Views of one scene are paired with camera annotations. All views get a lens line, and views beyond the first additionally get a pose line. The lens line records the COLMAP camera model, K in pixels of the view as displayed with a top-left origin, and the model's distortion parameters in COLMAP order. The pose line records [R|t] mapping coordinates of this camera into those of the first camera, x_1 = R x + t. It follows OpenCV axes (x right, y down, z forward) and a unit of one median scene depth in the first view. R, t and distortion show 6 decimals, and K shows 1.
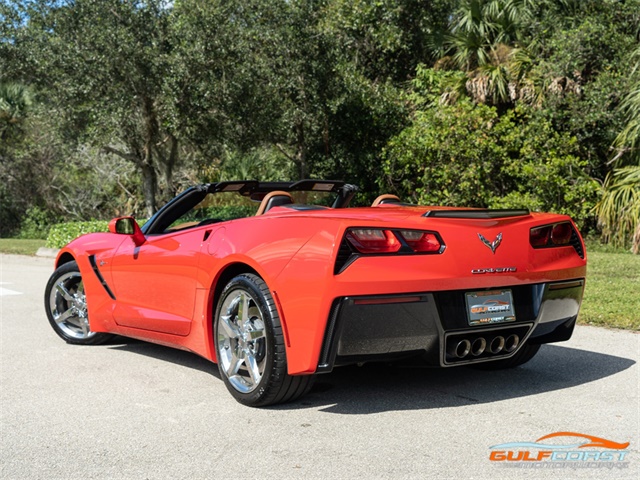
lens RADIAL K [[953.6, 0, 328.7], [0, 953.6, 238.6], [0, 0, 1]] dist [0.024129, 0.072568]
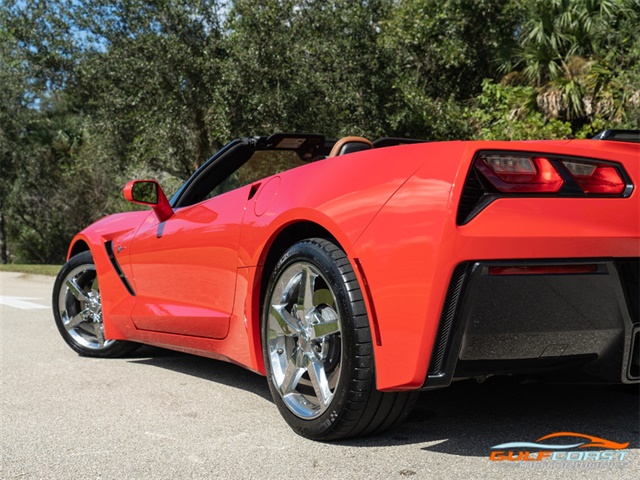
lens RADIAL K [[931.1, 0, 312.9], [0, 931.1, 240.6], [0, 0, 1]] dist [0.023497, 0.108700]
pose [[0.997500, 0.007207, -0.070301, -0.009452], [-0.010000, 0.999171, -0.039456, 0.015358], [0.069958, 0.040060, 0.996745, 0.085166]]
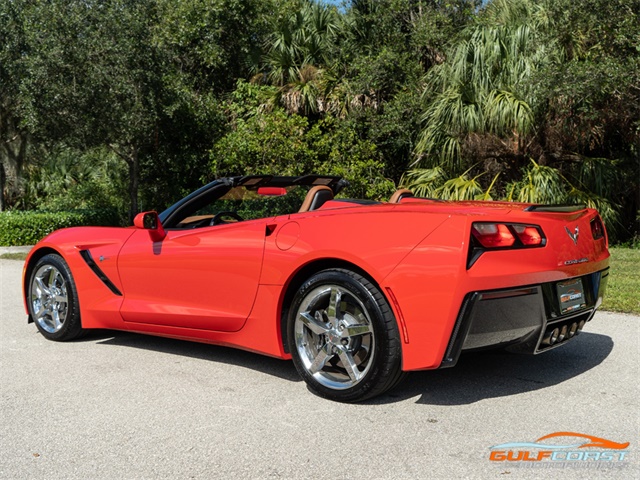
lens RADIAL K [[783.6, 0, 322.9], [0, 783.6, 240.5], [0, 0, 1]] dist [-0.005656, 0.041095]
pose [[0.961604, -0.010742, 0.274231, -0.077508], [0.006000, 0.999818, 0.018124, -0.001786], [-0.274376, -0.015783, 0.961493, 0.053653]]
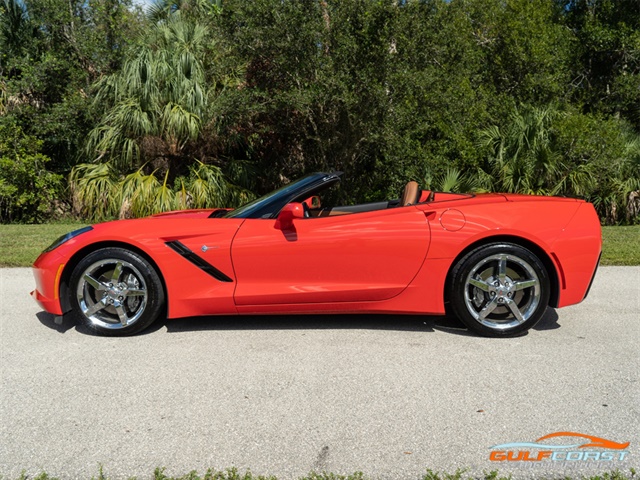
lens RADIAL K [[617.6, 0, 324.0], [0, 617.6, 239.1], [0, 0, 1]] dist [0.005308, -0.005863]
pose [[0.566036, -0.057802, 0.822352, -0.229984], [0.022425, 0.998249, 0.054729, -0.005486], [-0.824076, -0.012537, 0.566341, 0.170433]]
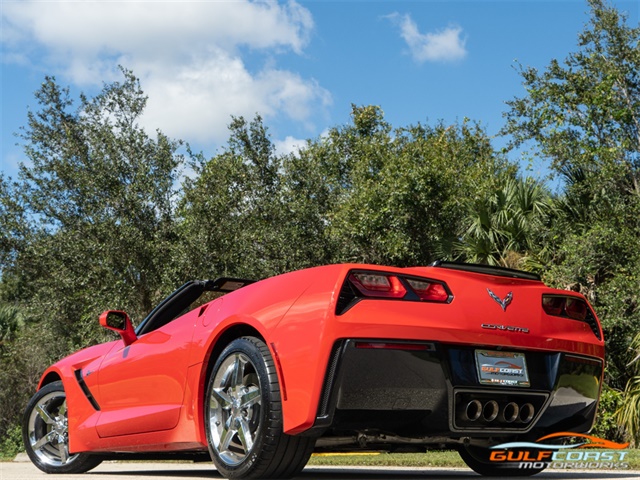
lens RADIAL K [[1002.2, 0, 331.4], [0, 1002.2, 238.1], [0, 0, 1]] dist [0.029893, 0.022151]
pose [[0.999819, 0.018548, -0.004262, 0.000907], [-0.019025, 0.968246, -0.249274, 0.045121], [-0.000497, 0.249310, 0.968424, 0.004061]]
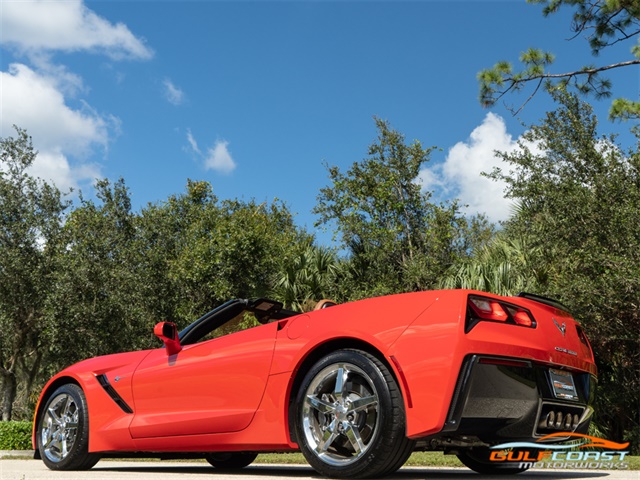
lens RADIAL K [[740.9, 0, 329.6], [0, 740.9, 241.9], [0, 0, 1]] dist [0.000384, 0.020268]
pose [[0.956659, 0.105870, 0.271284, -0.081191], [-0.014870, 0.948118, -0.317570, 0.044608], [-0.290831, 0.299772, 0.908600, 0.052503]]
